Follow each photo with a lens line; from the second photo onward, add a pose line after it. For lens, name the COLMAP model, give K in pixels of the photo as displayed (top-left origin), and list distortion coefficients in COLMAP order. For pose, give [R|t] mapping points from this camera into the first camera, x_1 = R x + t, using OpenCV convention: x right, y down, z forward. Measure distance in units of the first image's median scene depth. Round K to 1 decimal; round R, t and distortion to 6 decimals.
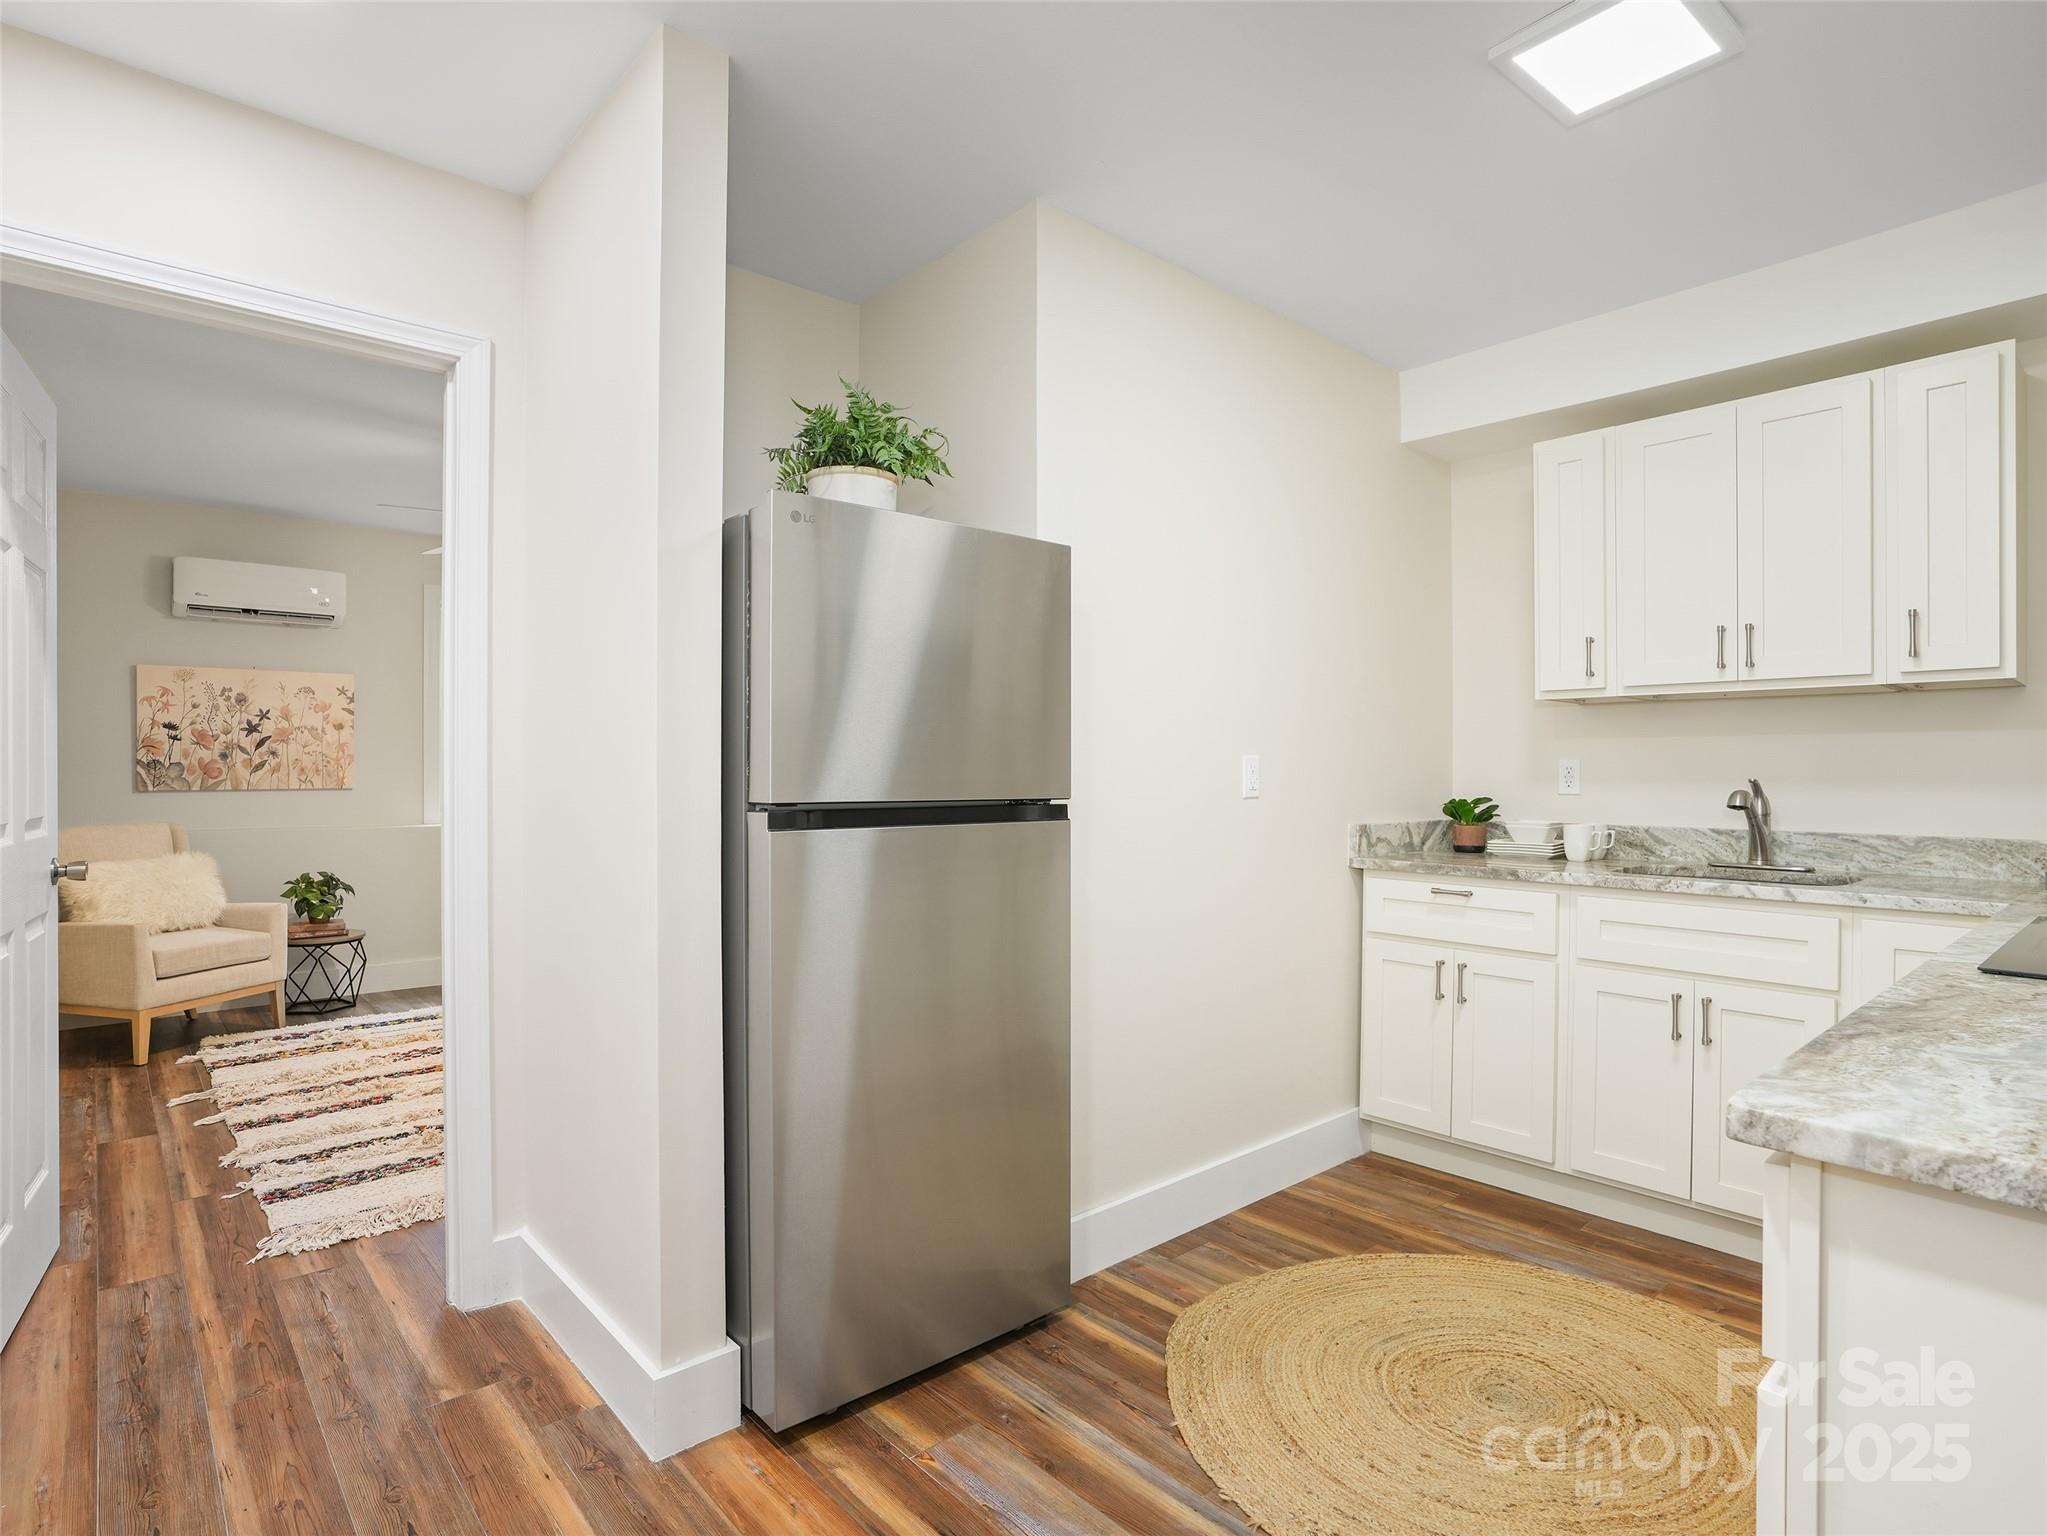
lens RADIAL K [[1066.6, 0, 1022.3], [0, 1066.6, 768.2], [0, 0, 1]] dist [-0.050973, 0.024481]
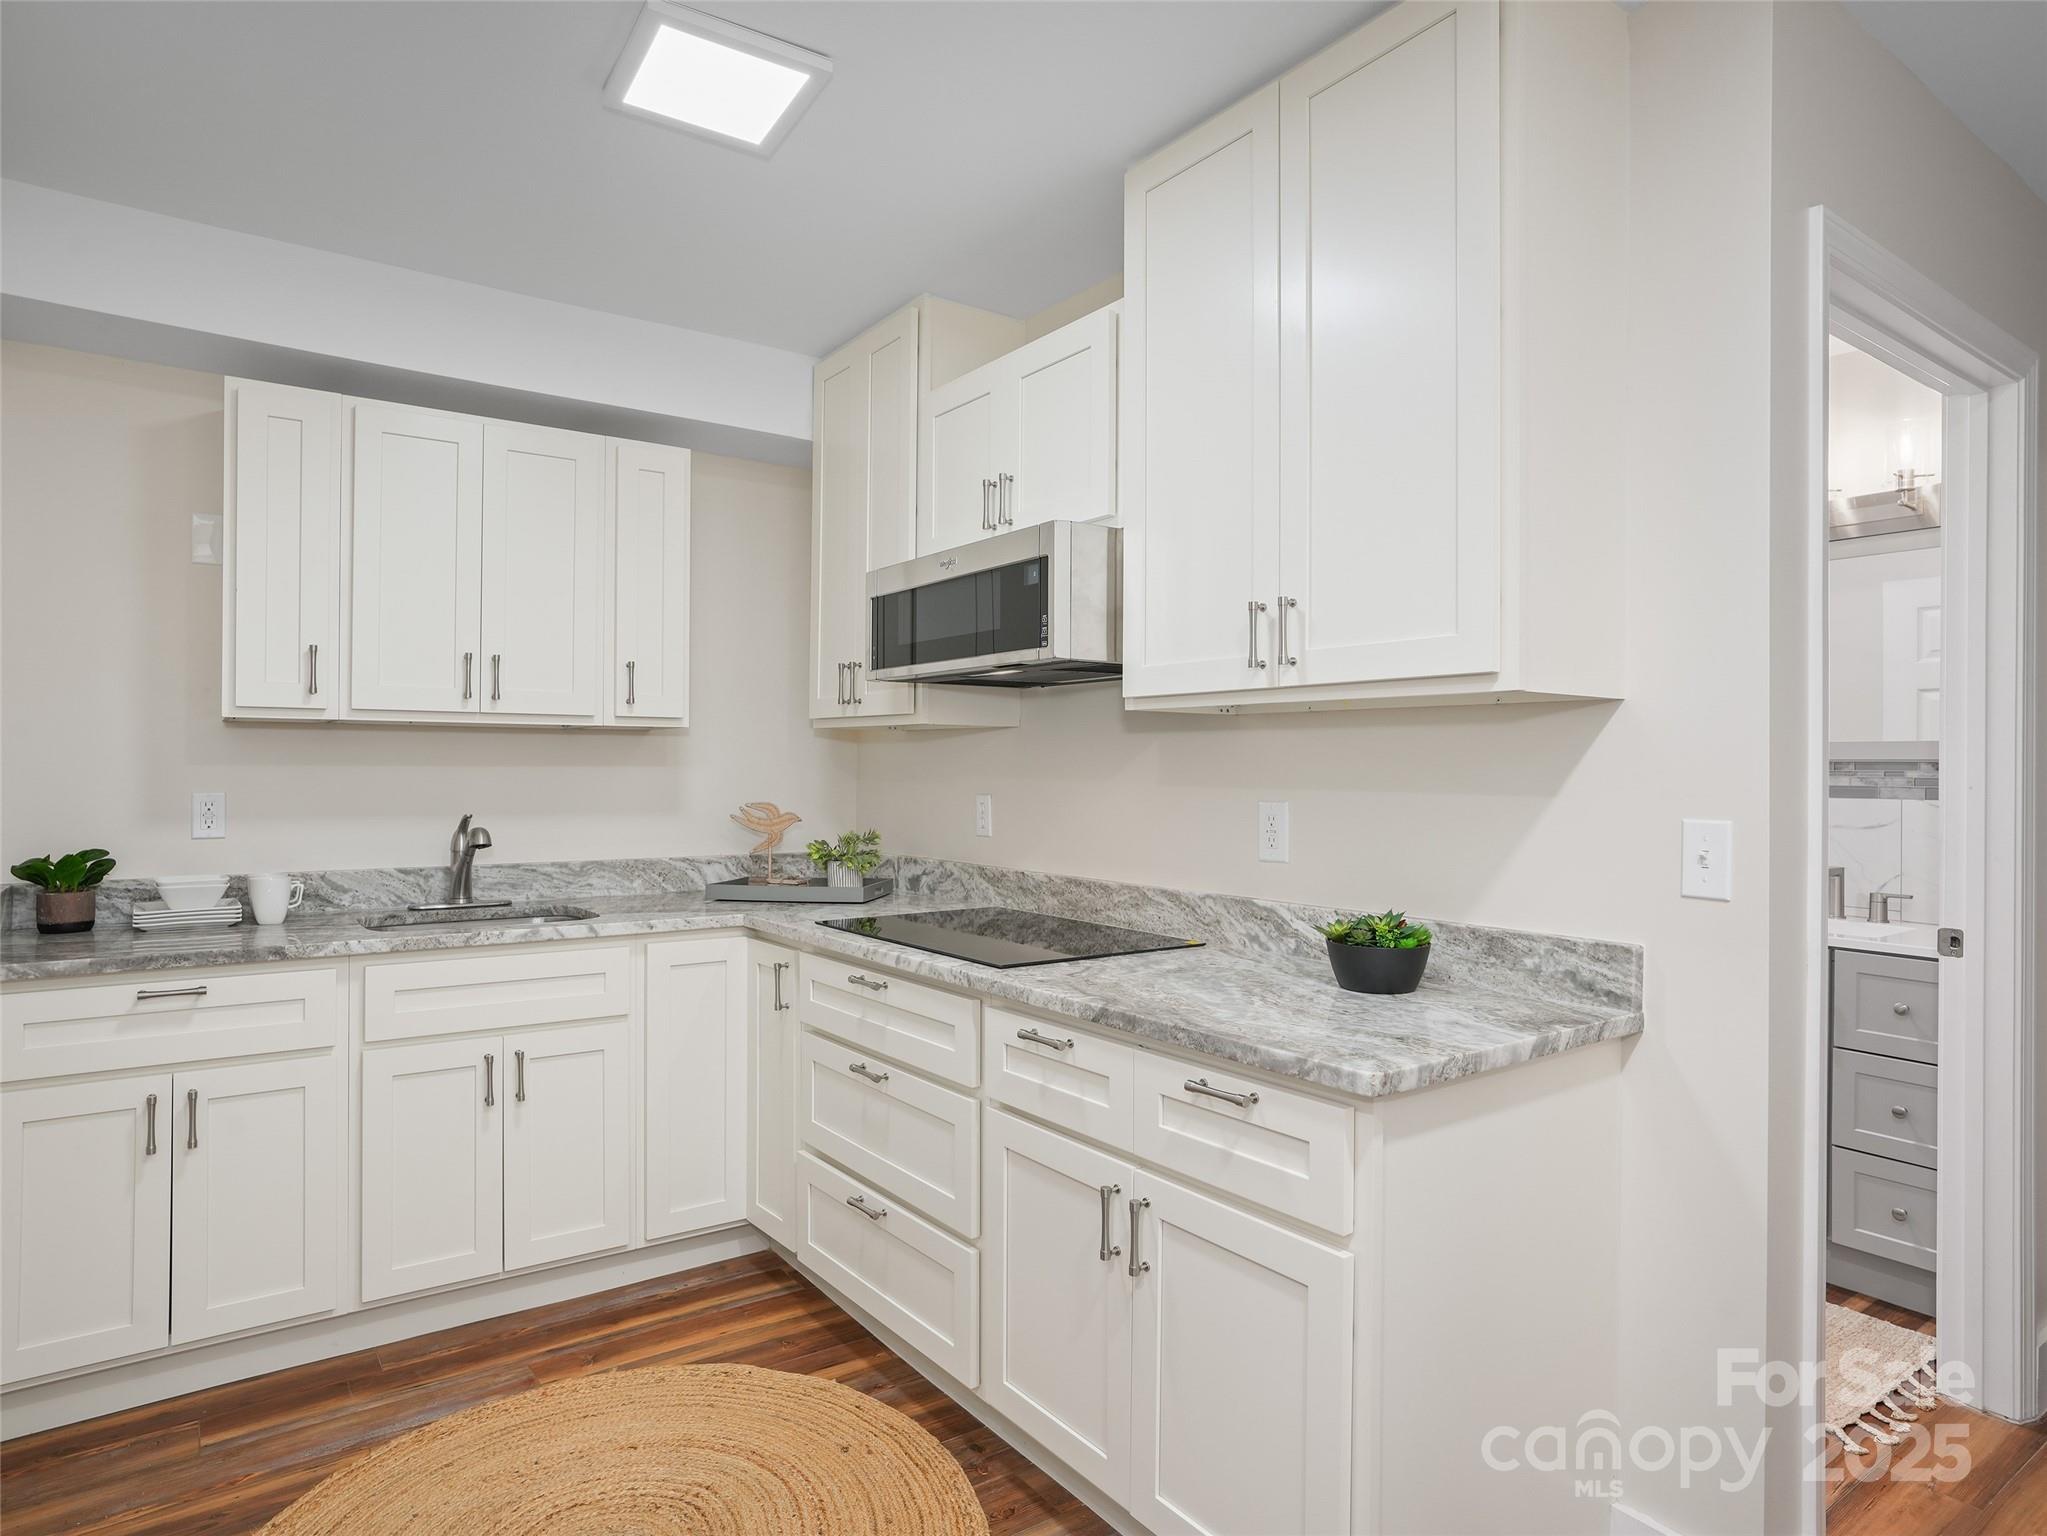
lens RADIAL K [[1188.5, 0, 1018.4], [0, 1188.5, 771.4], [0, 0, 1]] dist [-0.001698, 0.004176]
pose [[0.107435, -0.004471, 0.994202, -0.805633], [-0.007500, 0.999958, 0.005307, -0.094861], [-0.994184, -0.008027, 0.107397, 0.951507]]
